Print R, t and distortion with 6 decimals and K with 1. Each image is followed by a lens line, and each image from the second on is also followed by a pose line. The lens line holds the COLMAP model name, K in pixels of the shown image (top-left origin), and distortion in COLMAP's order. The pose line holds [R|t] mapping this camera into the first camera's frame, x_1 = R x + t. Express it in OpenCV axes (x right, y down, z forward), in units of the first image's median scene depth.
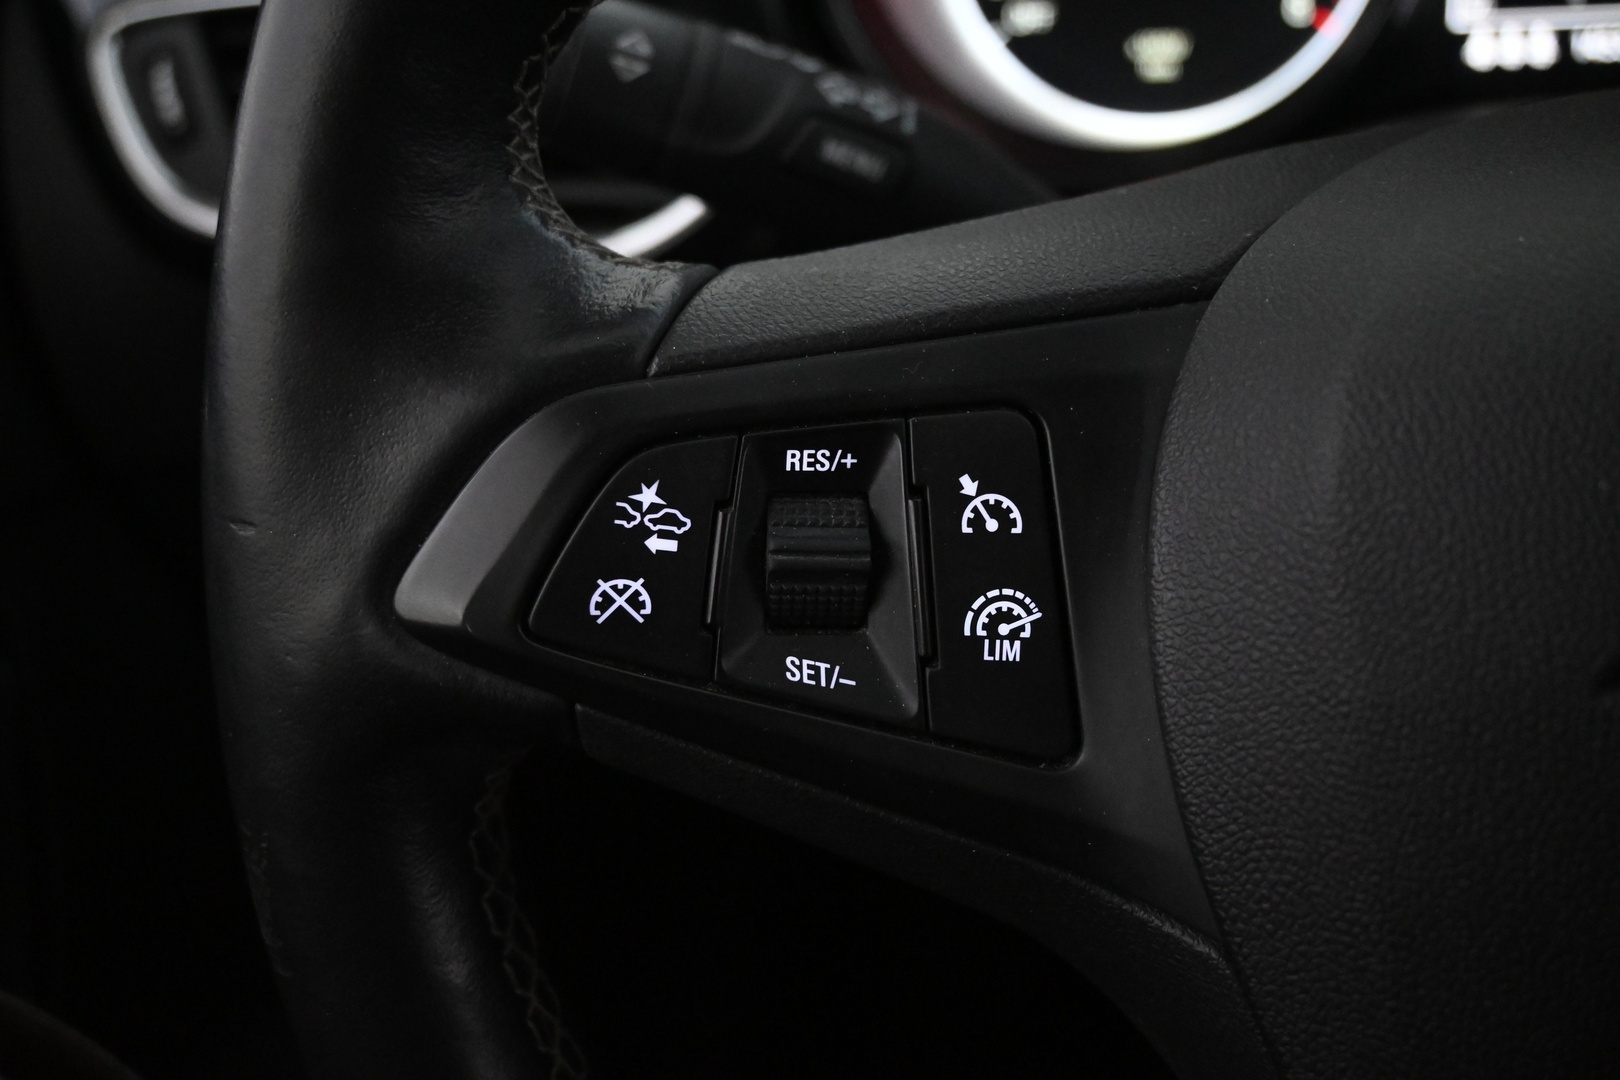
lens RADIAL K [[1842.8, 0, 810.0], [0, 1842.8, 540.0], [0, 0, 1]] dist [-0.007956, -0.007687]
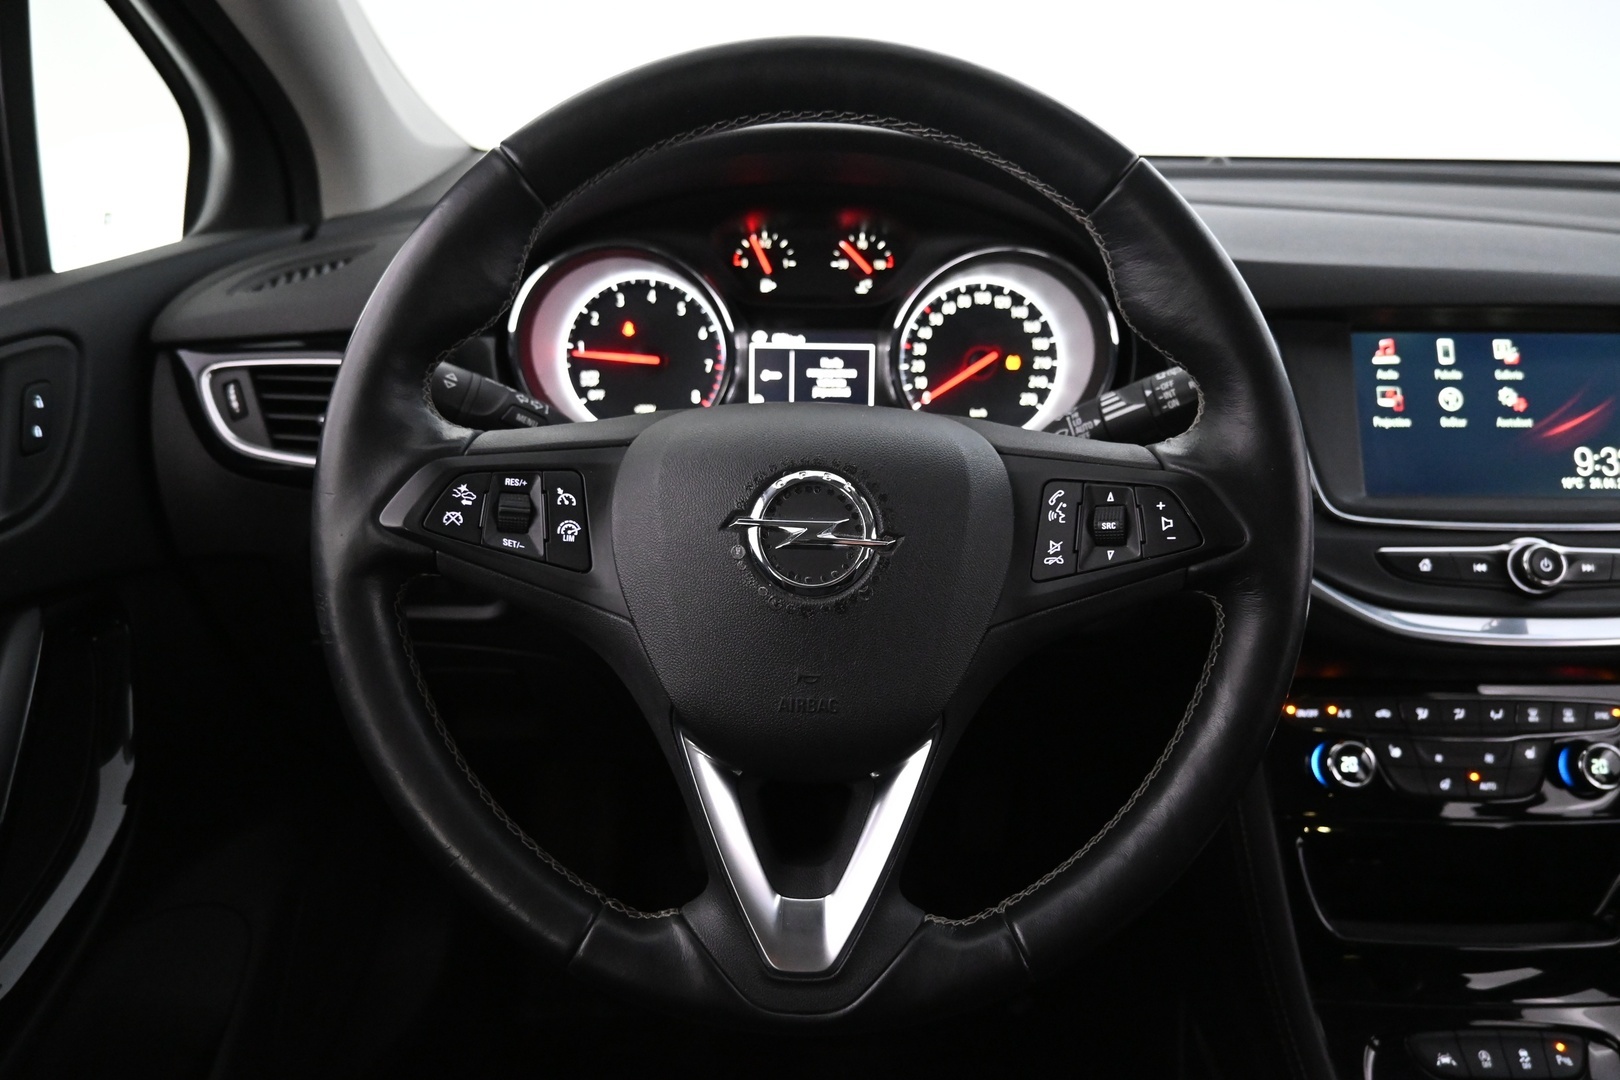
lens RADIAL K [[1124.7, 0, 810.0], [0, 1124.7, 540.0], [0, 0, 1]] dist [-0.004451, -0.001928]
pose [[0.960963, 0.037978, 0.274058, -0.037404], [0.019387, 0.978857, -0.203625, 0.496230], [-0.275996, 0.200989, 0.939909, -1.084810]]
